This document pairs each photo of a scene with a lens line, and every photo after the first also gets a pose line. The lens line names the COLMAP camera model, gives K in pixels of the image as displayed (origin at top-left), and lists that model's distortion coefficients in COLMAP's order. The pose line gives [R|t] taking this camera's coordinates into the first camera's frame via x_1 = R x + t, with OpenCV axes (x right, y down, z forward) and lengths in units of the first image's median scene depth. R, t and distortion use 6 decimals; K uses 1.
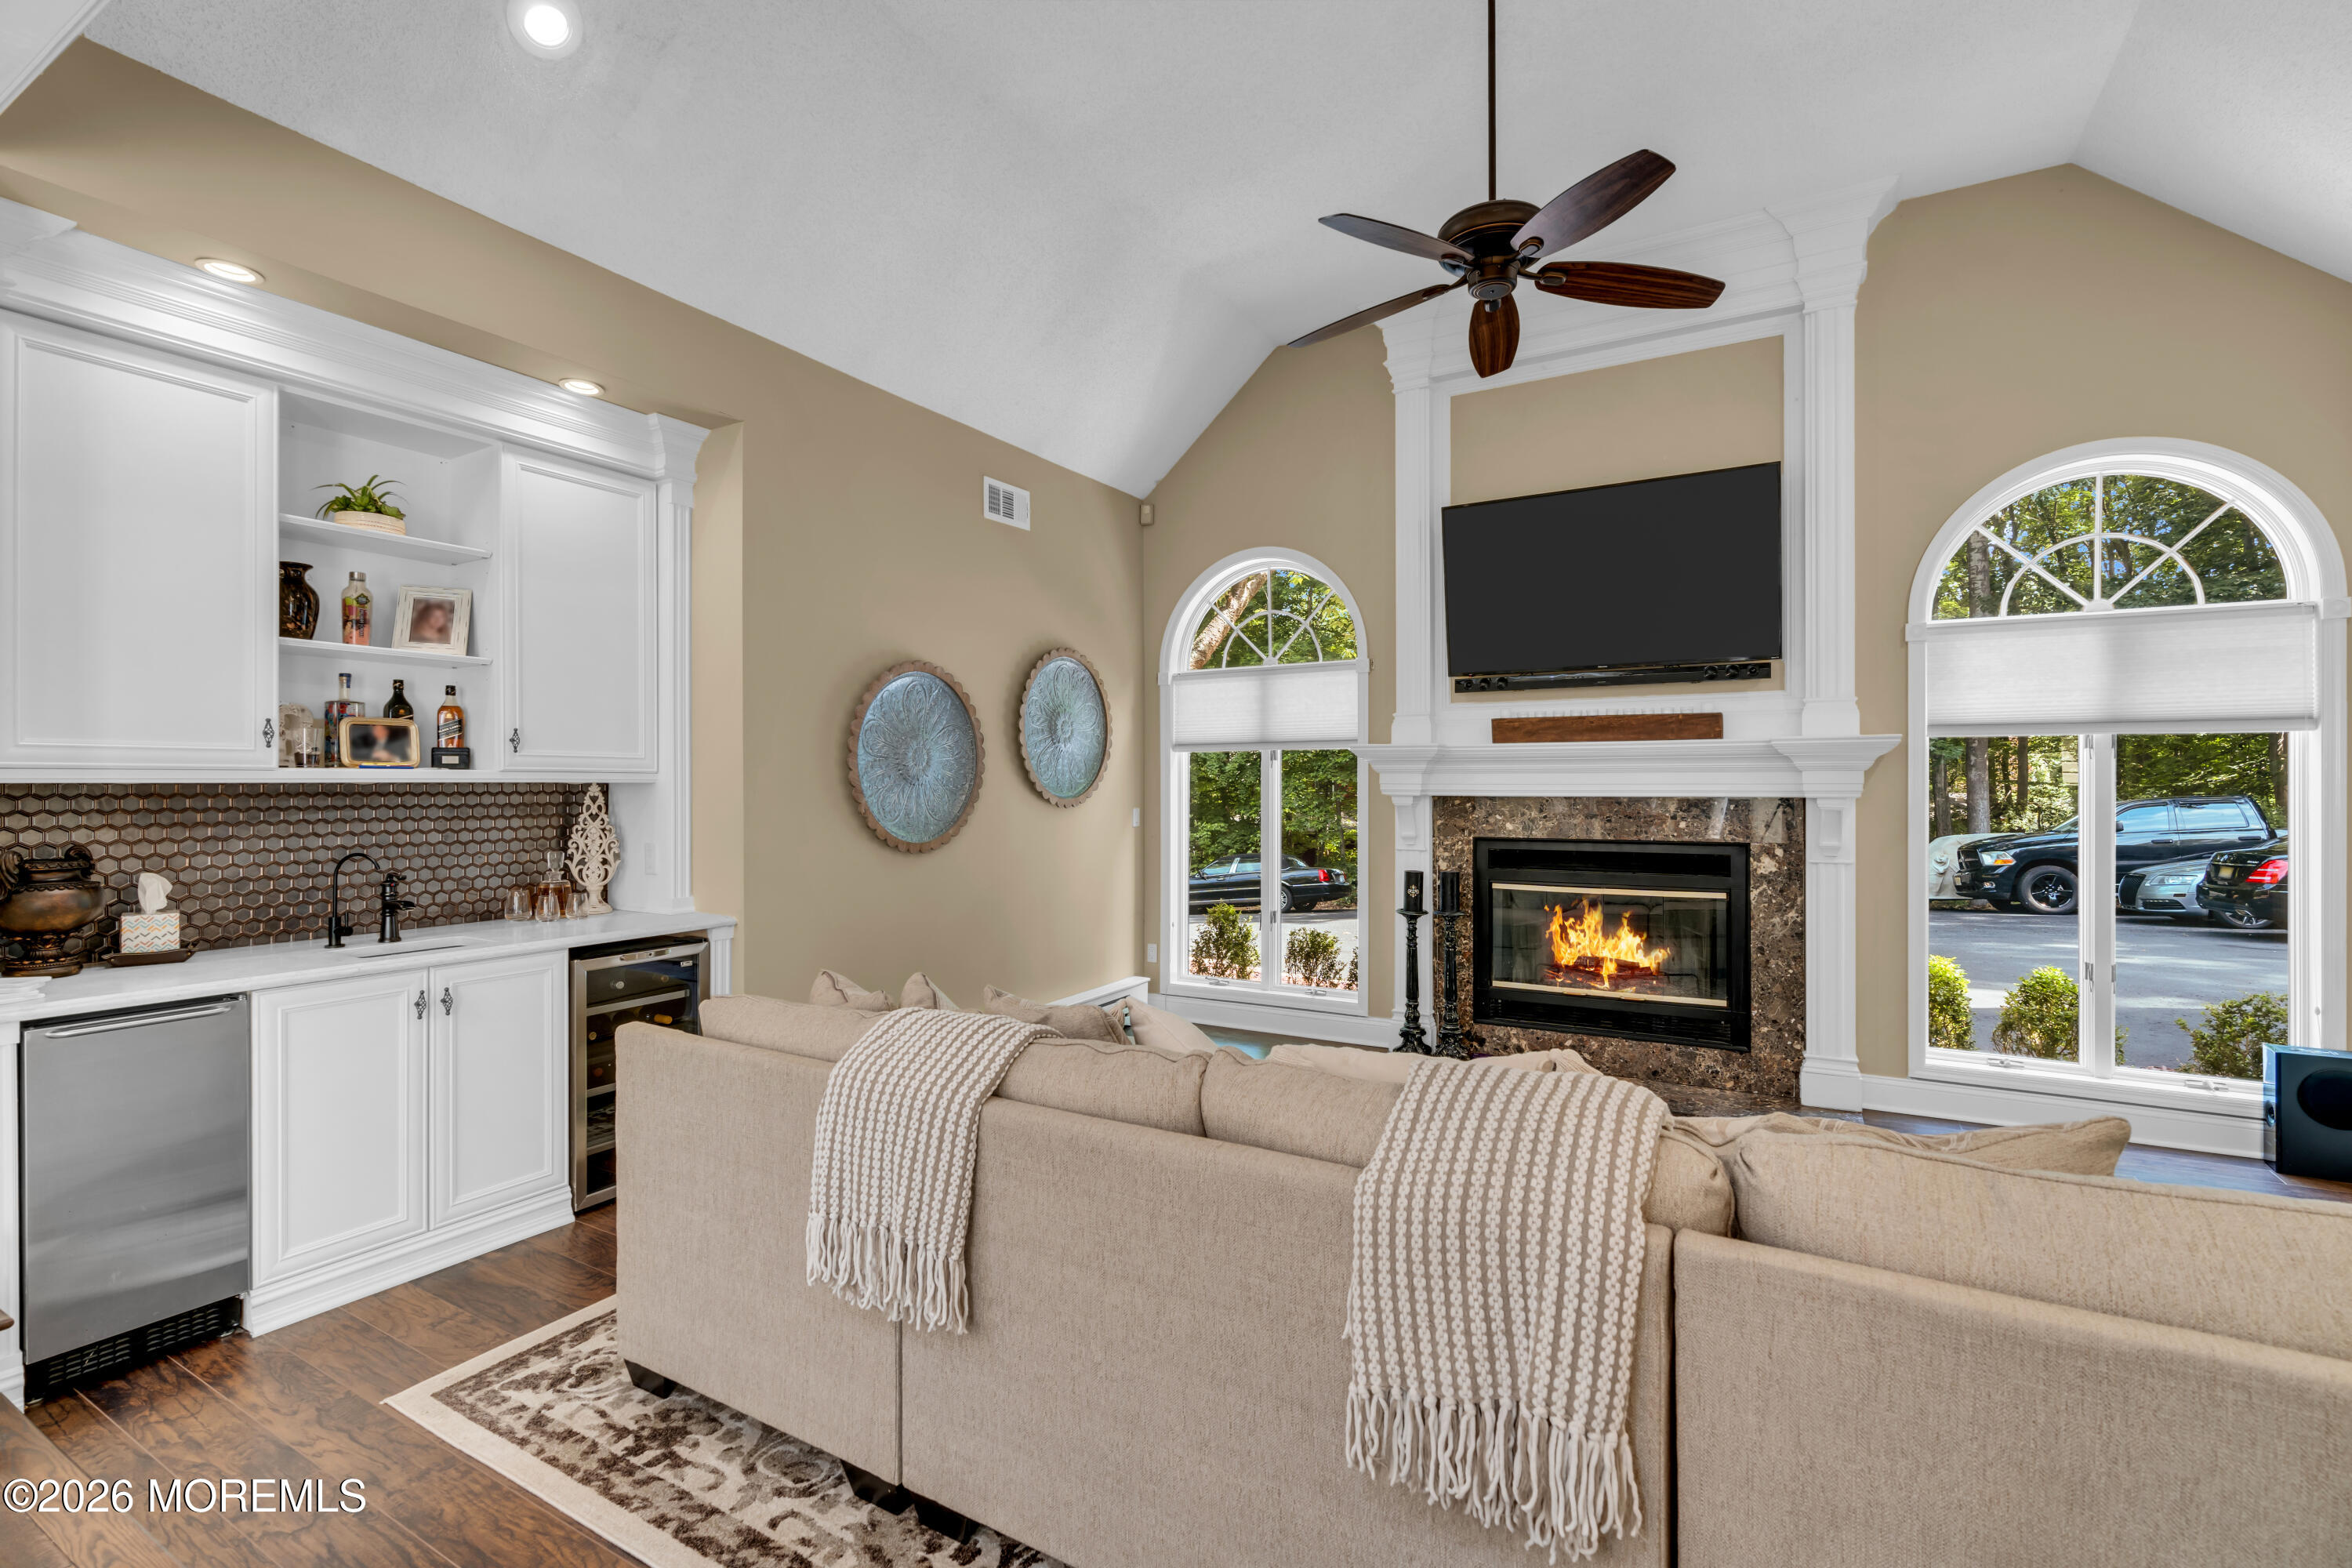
lens RADIAL K [[1056.1, 0, 1176.0], [0, 1056.1, 784.0], [0, 0, 1]] dist [-0.001441, 0.000008]
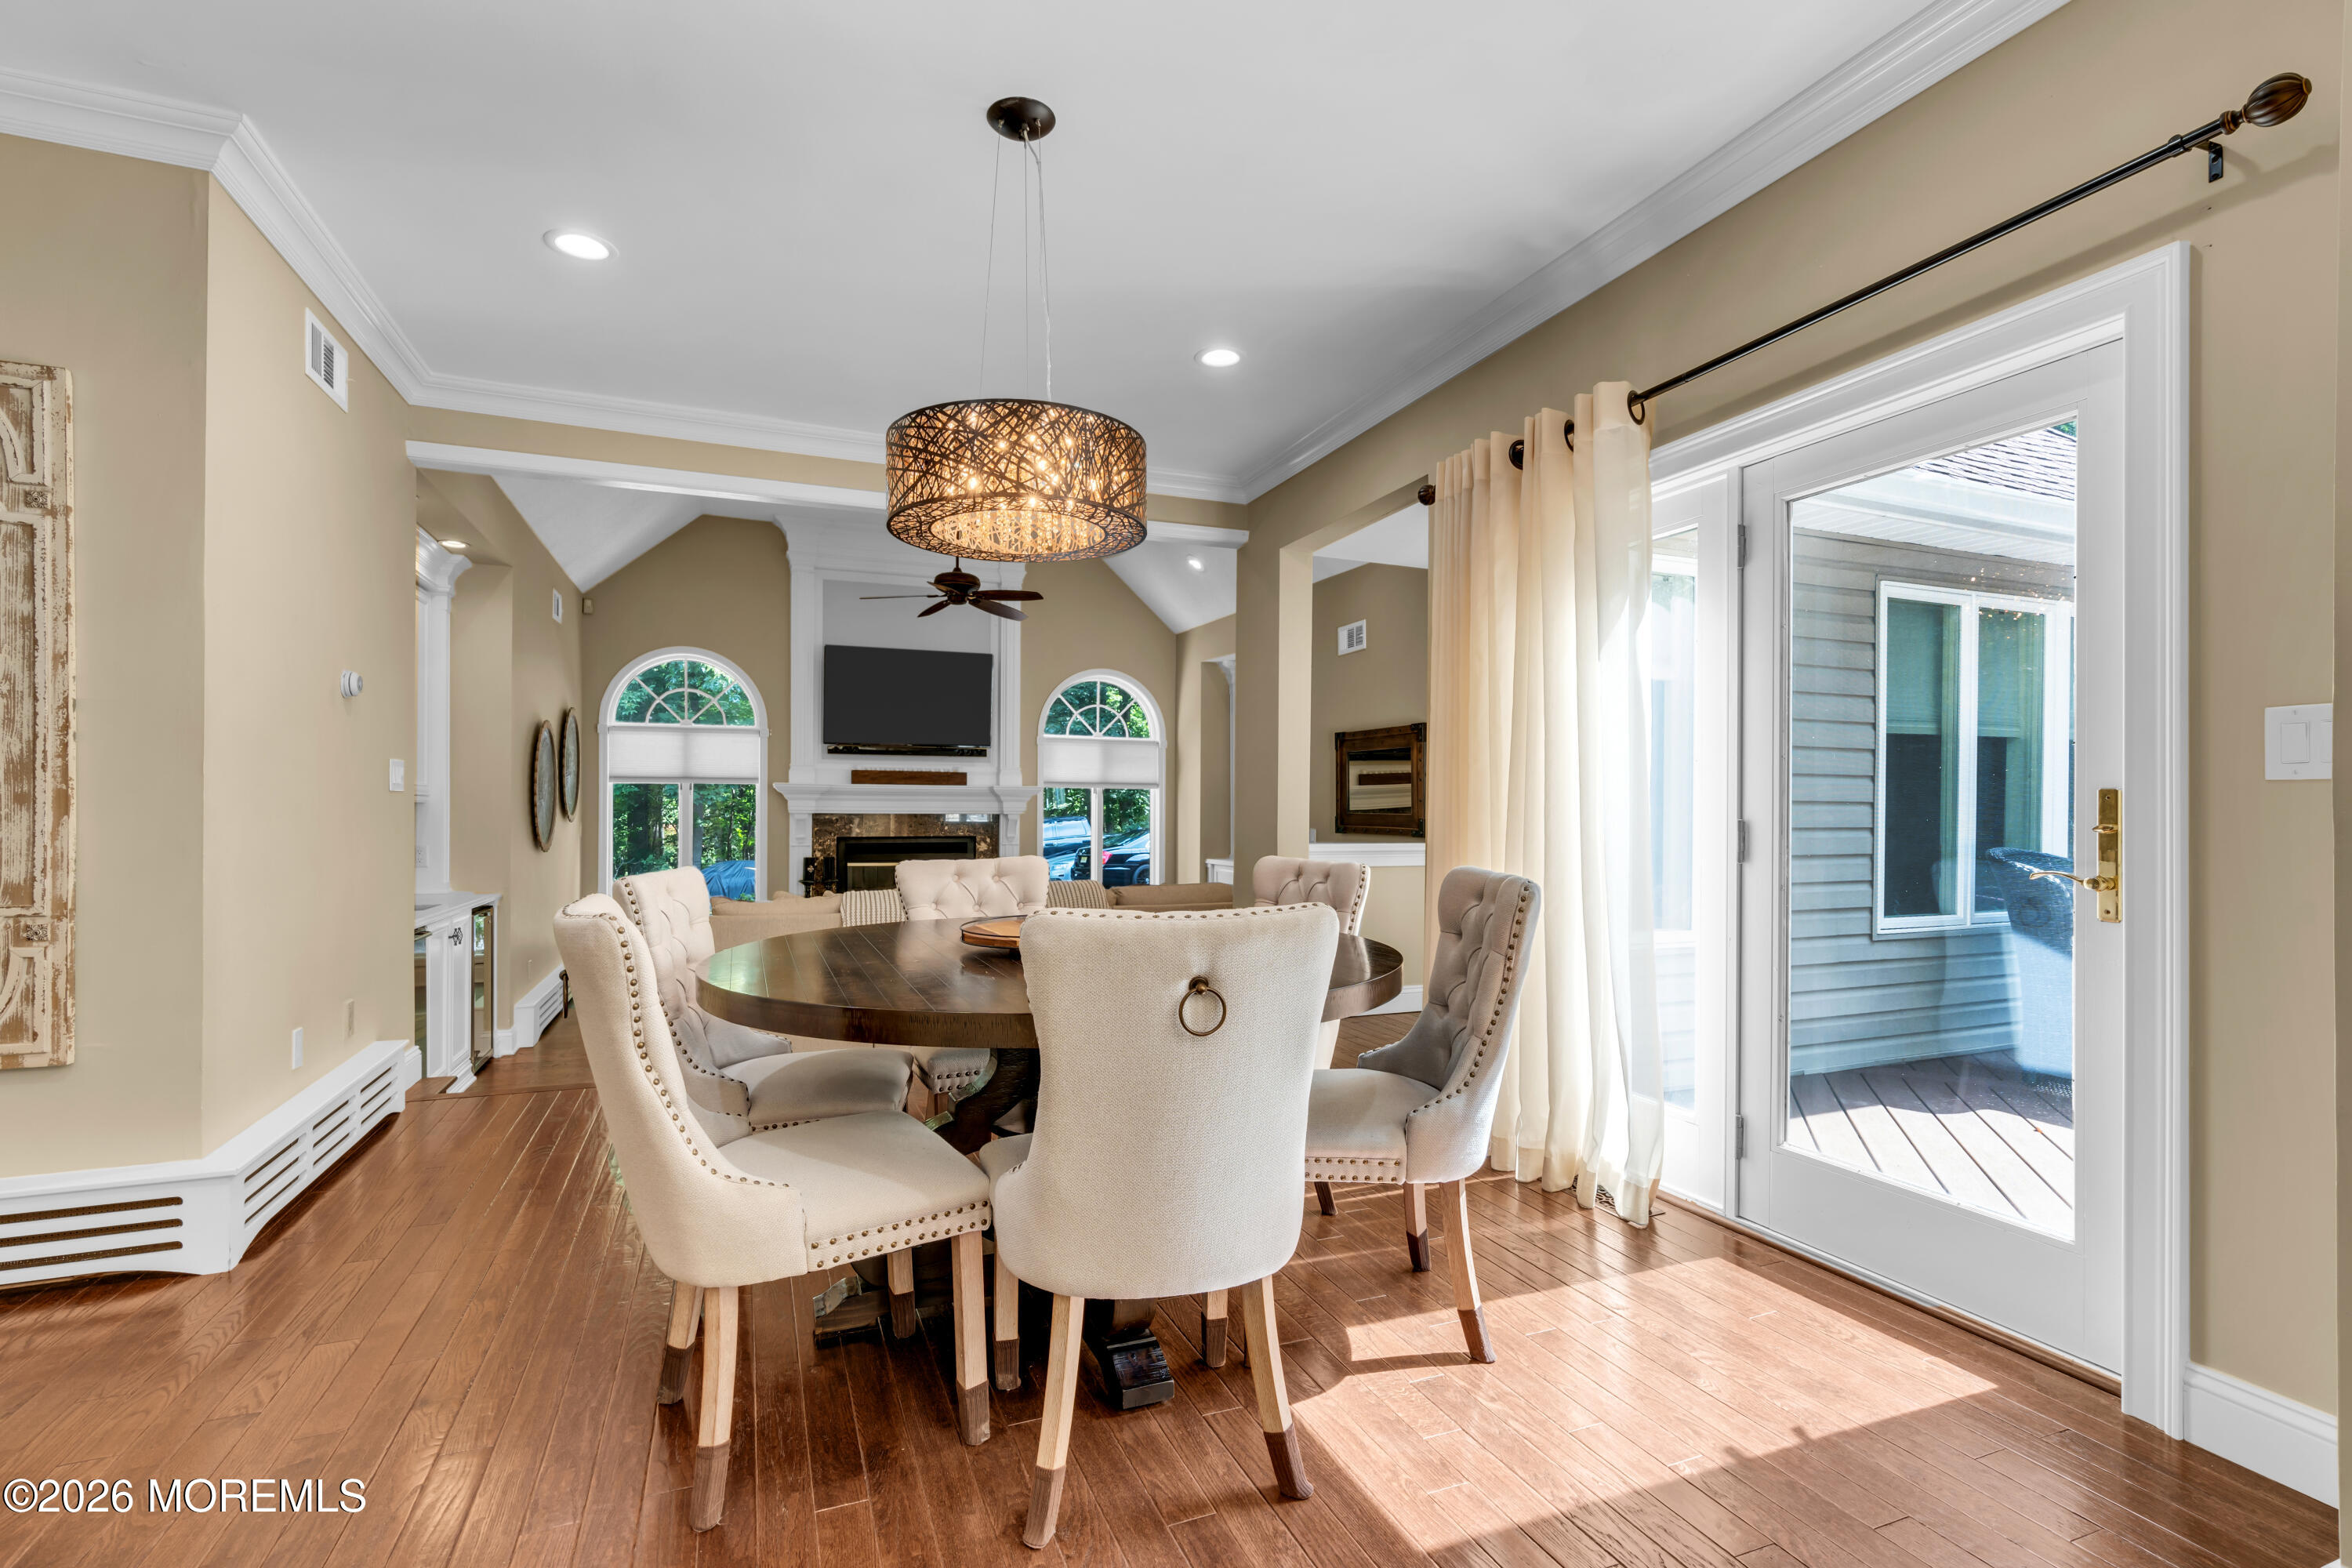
lens RADIAL K [[1074.4, 0, 1179.7], [0, 1074.4, 807.0], [0, 0, 1]] dist [-0.000057, -0.000004]
pose [[0.612966, 0.007019, 0.790078, -0.774763], [-0.006664, 0.999971, -0.003713, 0.003517], [-0.790081, -0.002989, 0.612995, -0.533395]]
